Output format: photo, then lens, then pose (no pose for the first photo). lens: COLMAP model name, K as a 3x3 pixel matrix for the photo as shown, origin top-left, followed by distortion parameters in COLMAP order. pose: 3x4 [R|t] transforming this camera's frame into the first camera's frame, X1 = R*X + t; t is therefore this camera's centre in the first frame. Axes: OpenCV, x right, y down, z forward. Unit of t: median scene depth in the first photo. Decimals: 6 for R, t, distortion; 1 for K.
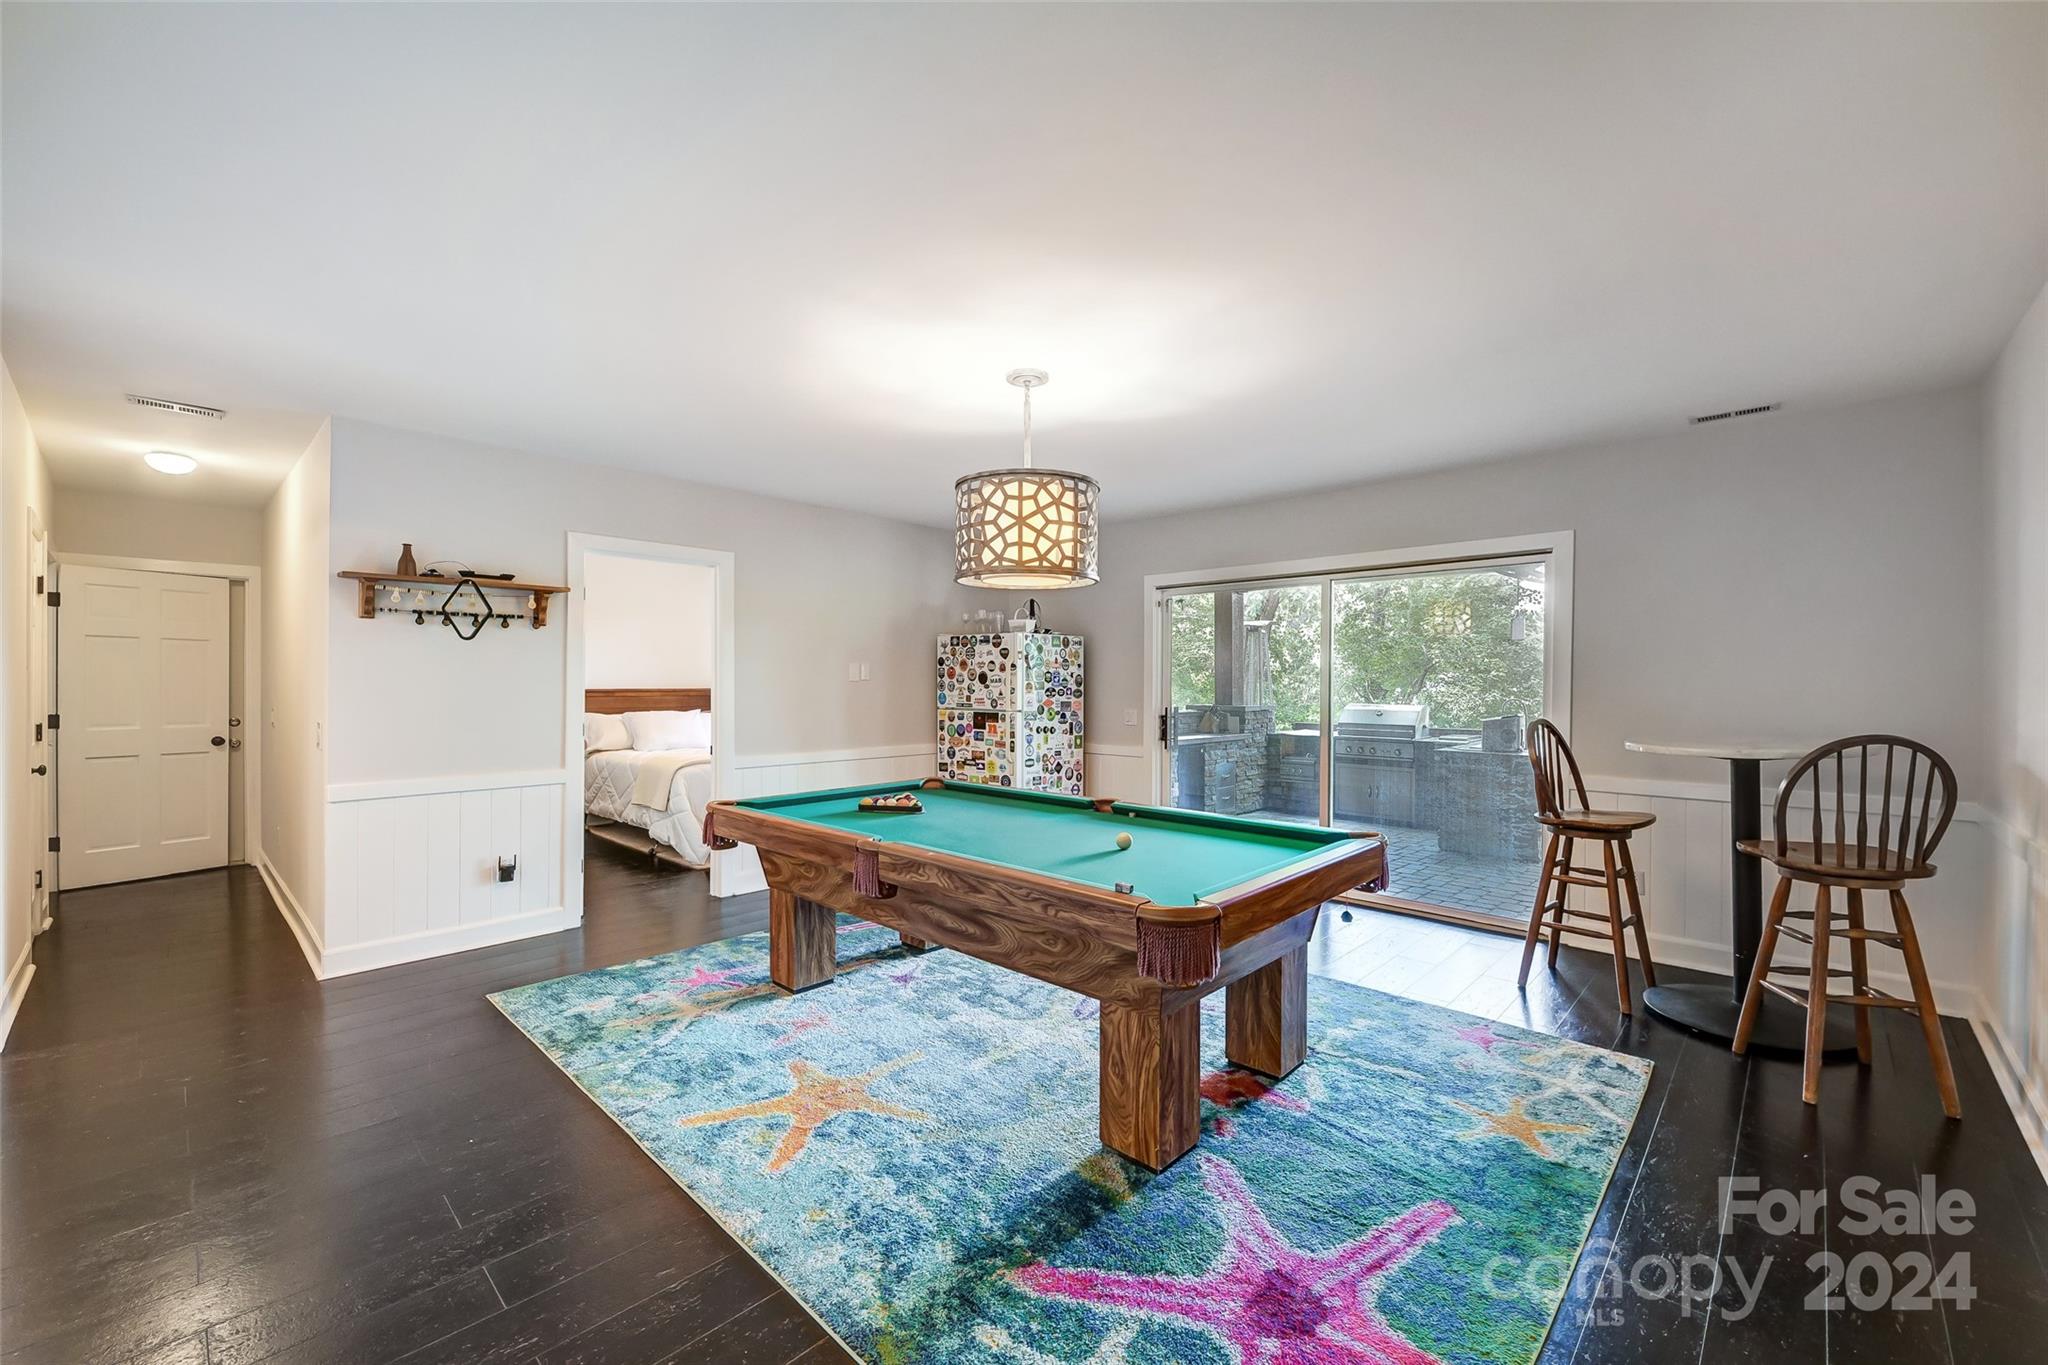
lens RADIAL K [[819.6, 0, 1039.1], [0, 819.6, 684.3], [0, 0, 1]] dist [0.004391, -0.000532]
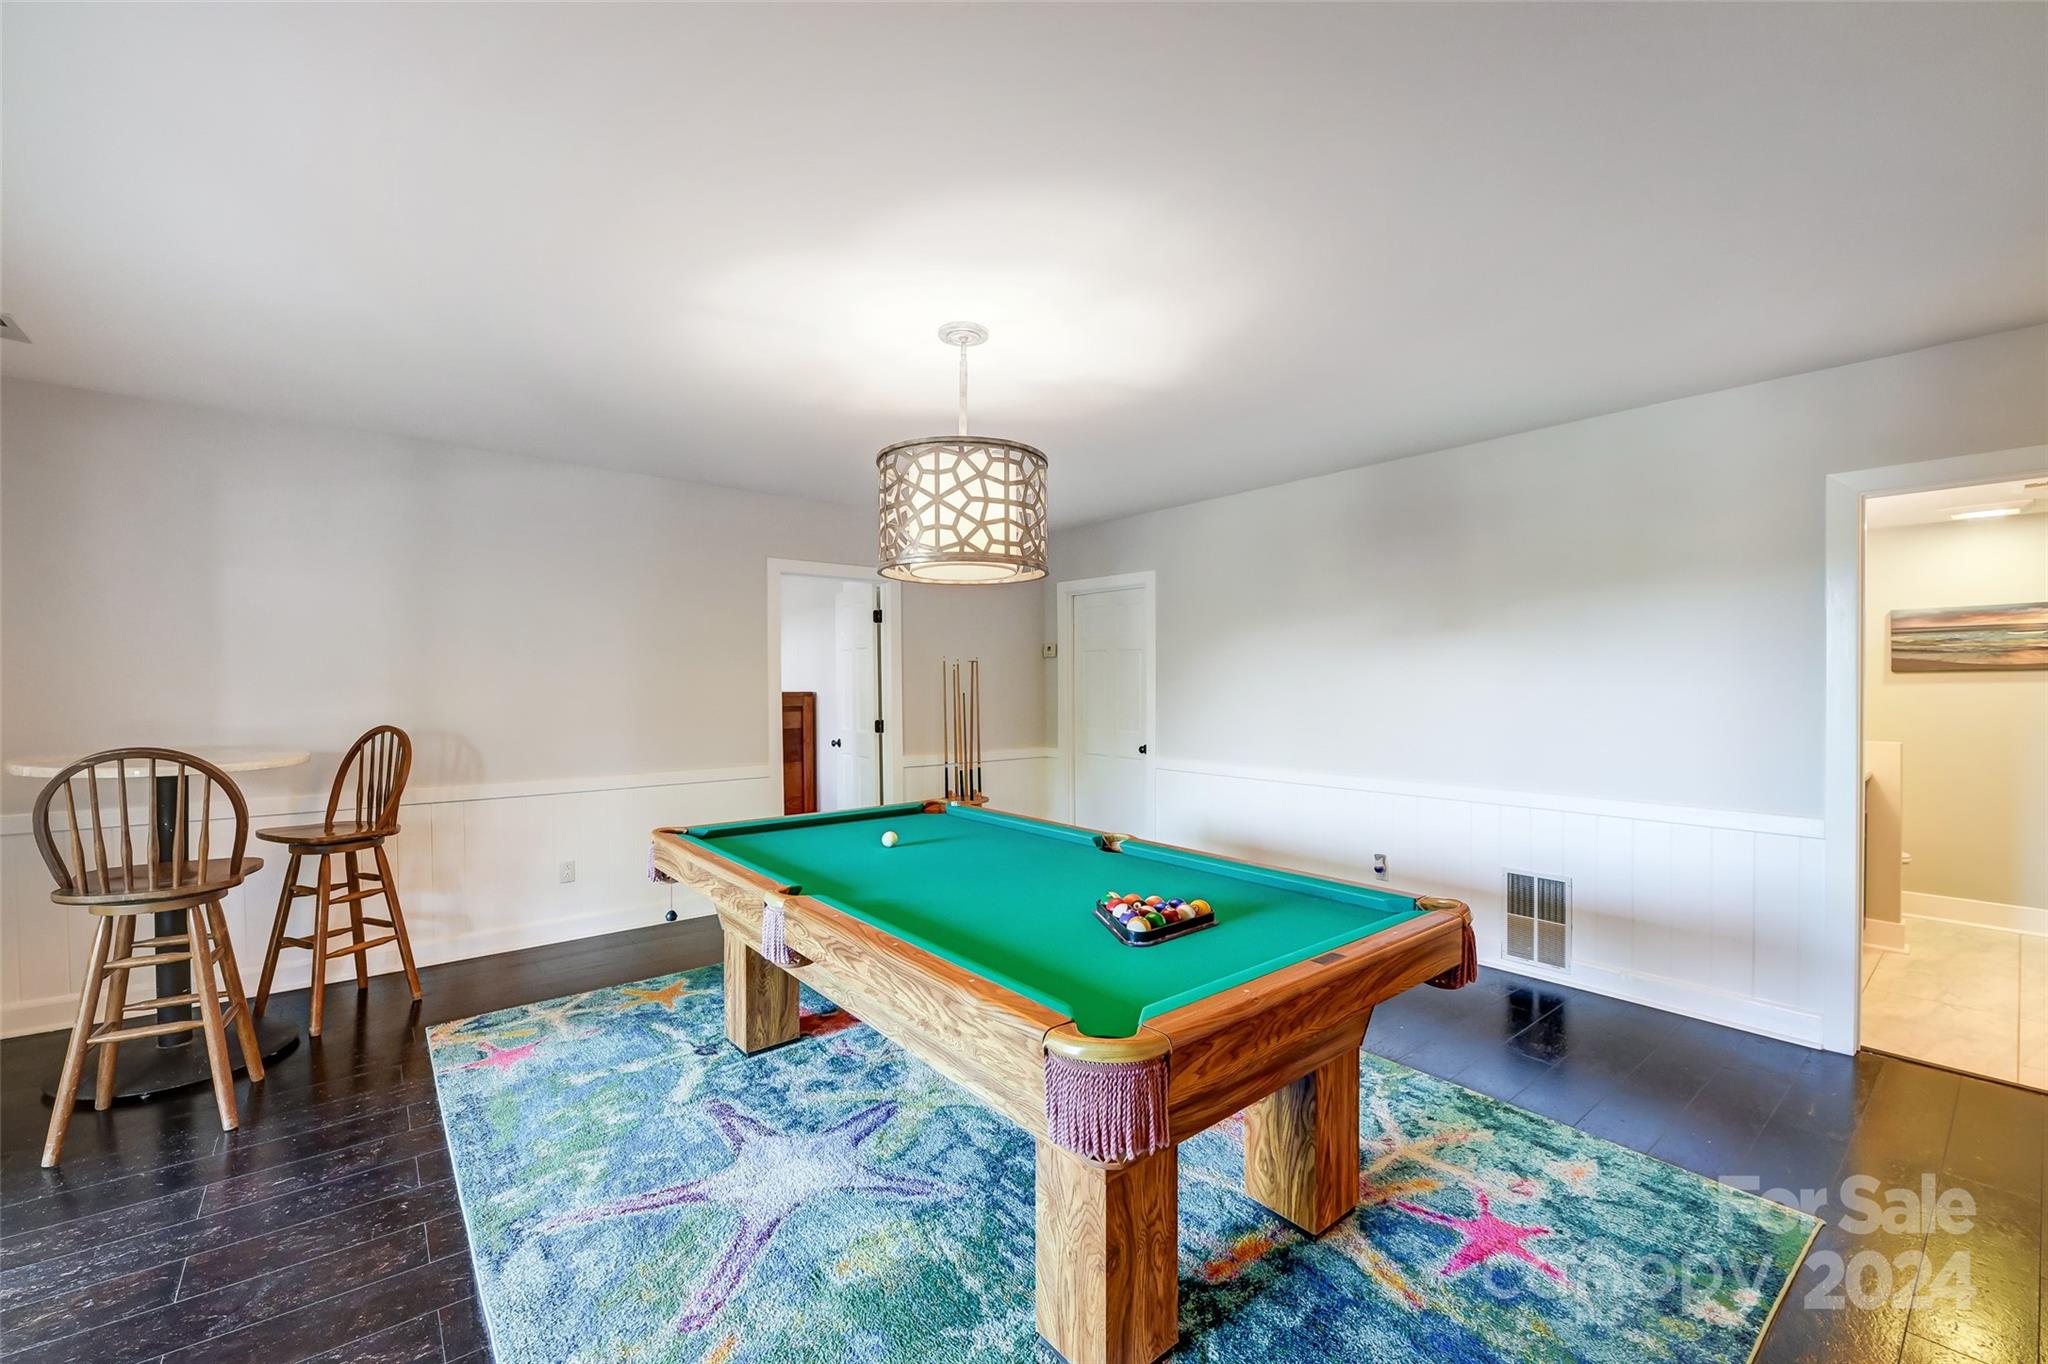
lens RADIAL K [[819.6, 0, 1019.1], [0, 819.6, 684.8], [0, 0, 1]] dist [0.004391, -0.000532]
pose [[-0.988943, -0.002865, 0.148270, -0.186520], [-0.001484, 0.999954, 0.009429, -0.016852], [-0.148291, 0.009104, -0.988902, 1.724152]]
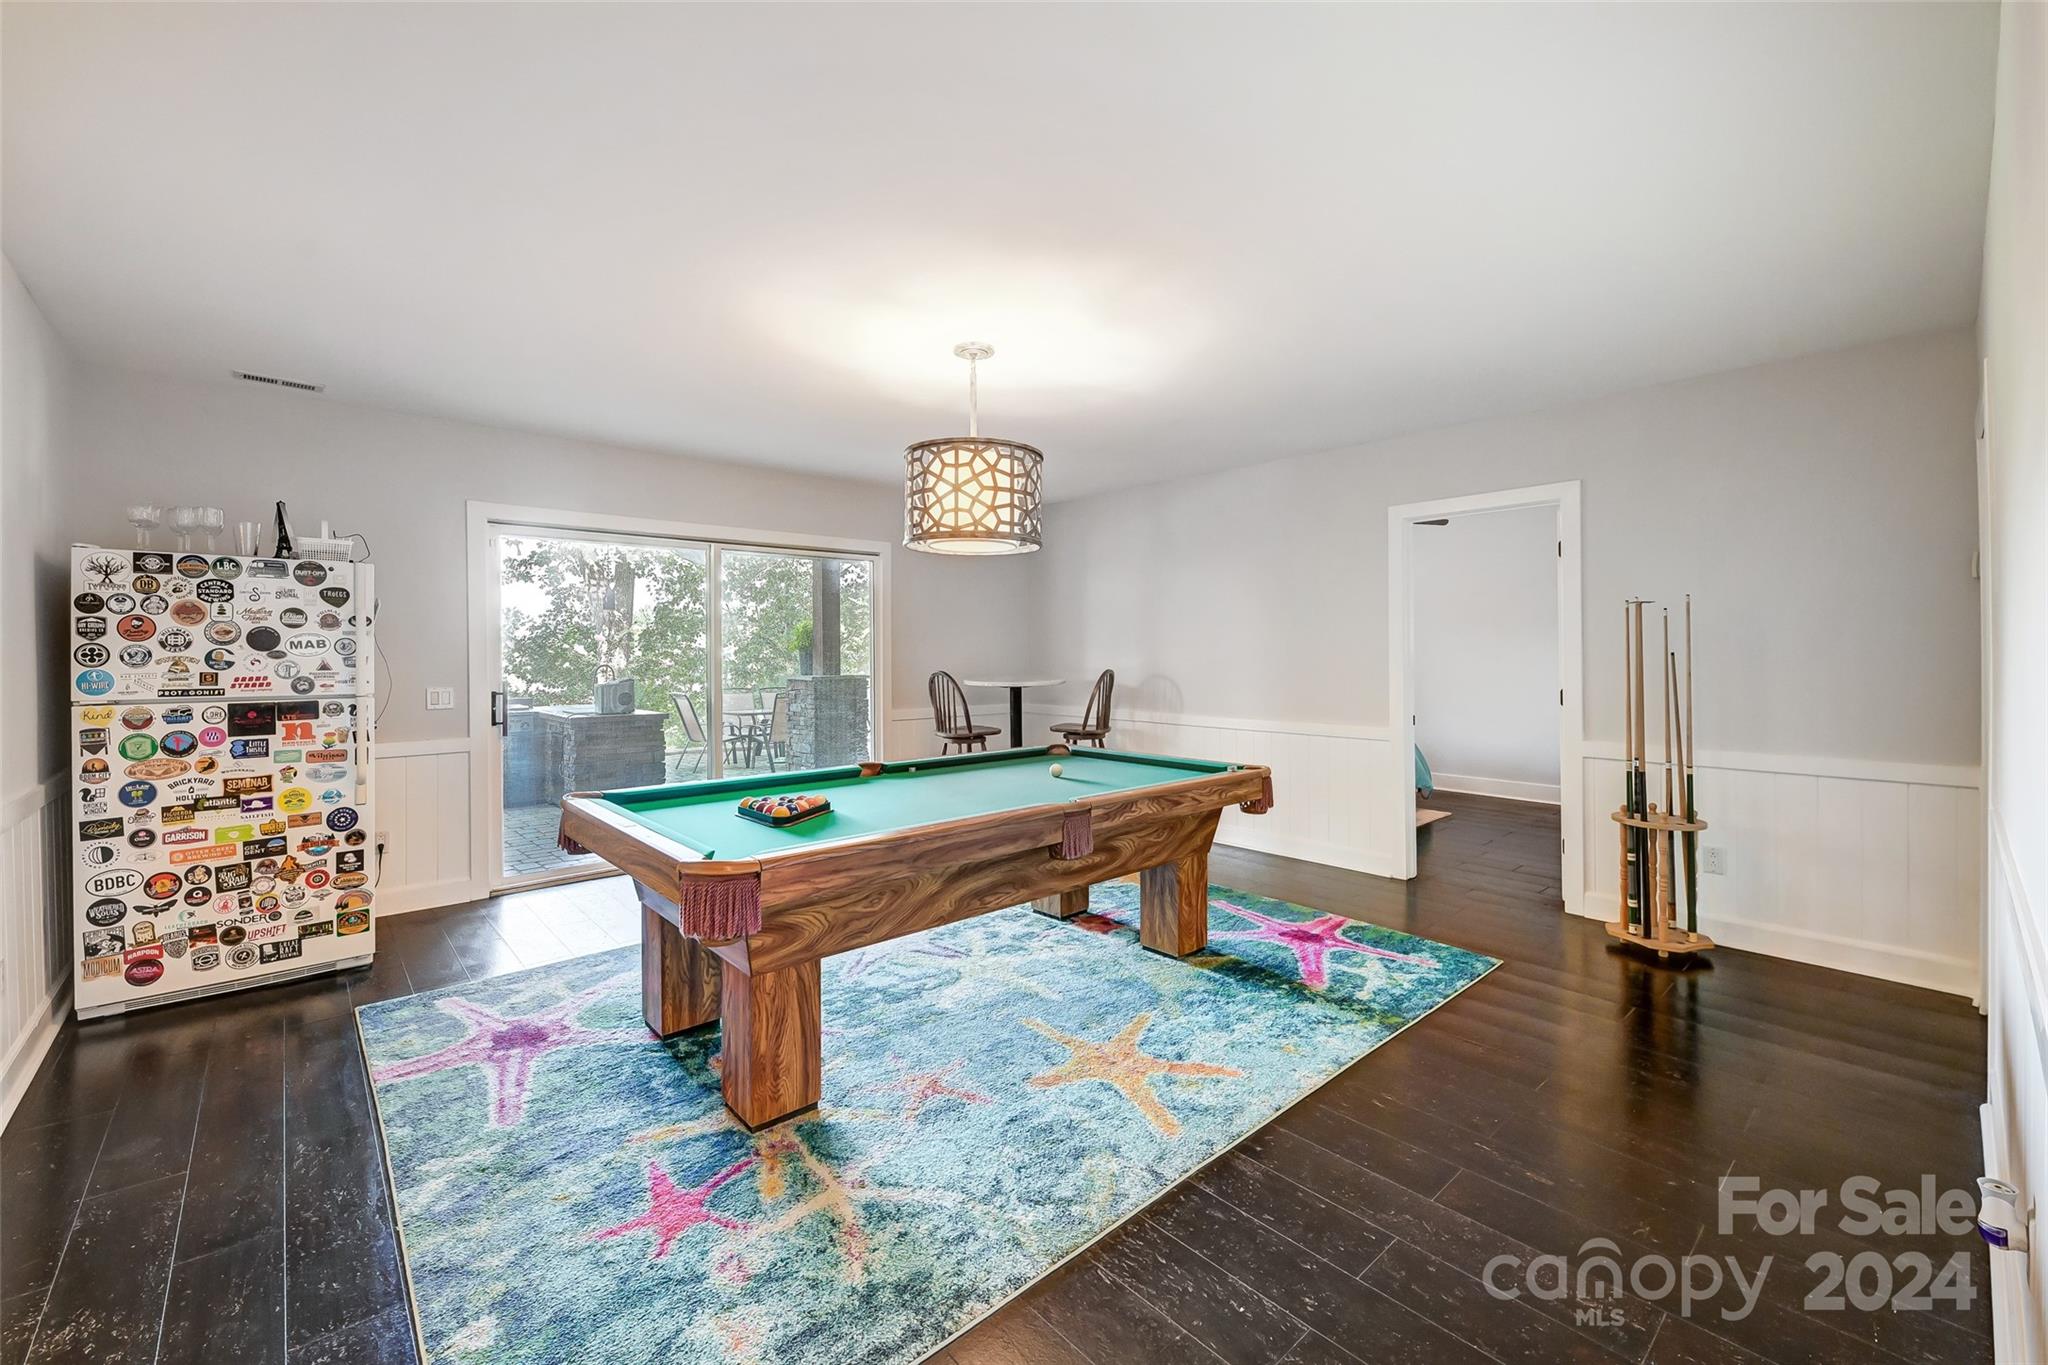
lens RADIAL K [[819.6, 0, 1035.2], [0, 819.6, 644.8], [0, 0, 1]] dist [0.004391, -0.000532]
pose [[0.085444, 0.006282, 0.996323, -0.985342], [0.006325, 0.999957, -0.006848, 0.004883], [-0.996323, 0.006887, 0.085401, 0.786327]]
